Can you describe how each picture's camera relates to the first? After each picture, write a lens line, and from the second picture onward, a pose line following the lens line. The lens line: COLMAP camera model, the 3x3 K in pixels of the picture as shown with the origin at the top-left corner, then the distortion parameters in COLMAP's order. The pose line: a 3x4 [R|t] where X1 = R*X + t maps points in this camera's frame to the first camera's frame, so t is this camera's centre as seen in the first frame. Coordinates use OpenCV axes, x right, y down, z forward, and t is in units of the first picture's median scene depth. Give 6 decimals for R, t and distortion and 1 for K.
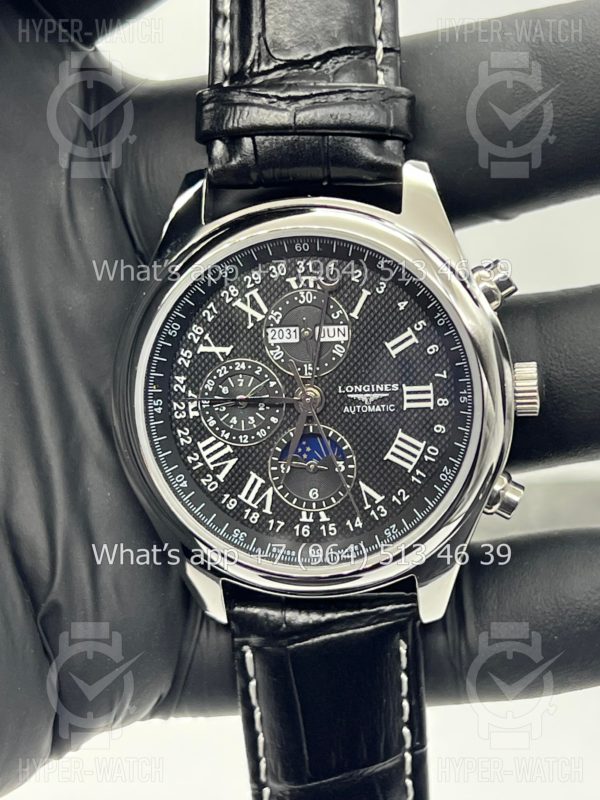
lens RADIAL K [[1758.0, 0, 300.2], [0, 1758.0, 381.3], [0, 0, 1]] dist [0.099405, 0.403128]
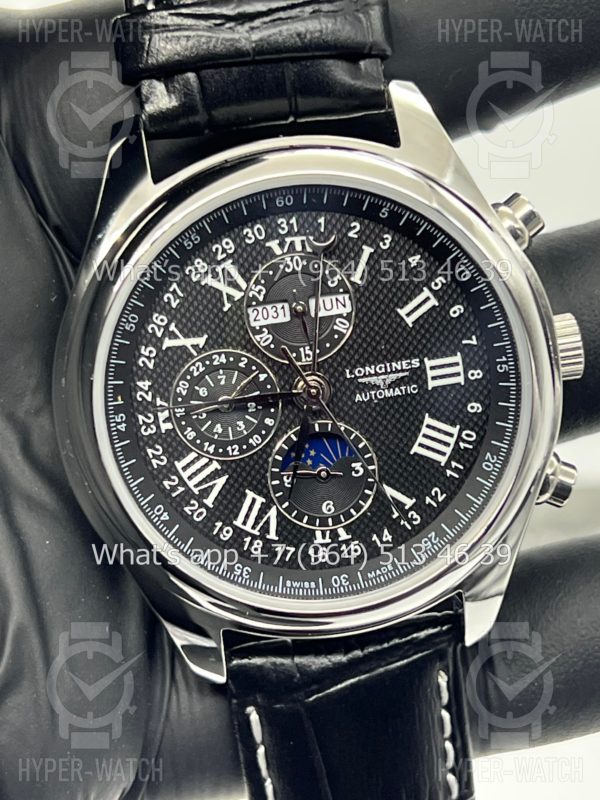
lens RADIAL K [[1758.0, 0, 300.2], [0, 1758.0, 381.3], [0, 0, 1]] dist [0.099405, 0.403128]
pose [[0.975739, -0.117164, 0.184949, -0.146132], [0.115998, 0.993101, 0.017150, -0.008191], [-0.185683, 0.004720, 0.982598, 0.216478]]
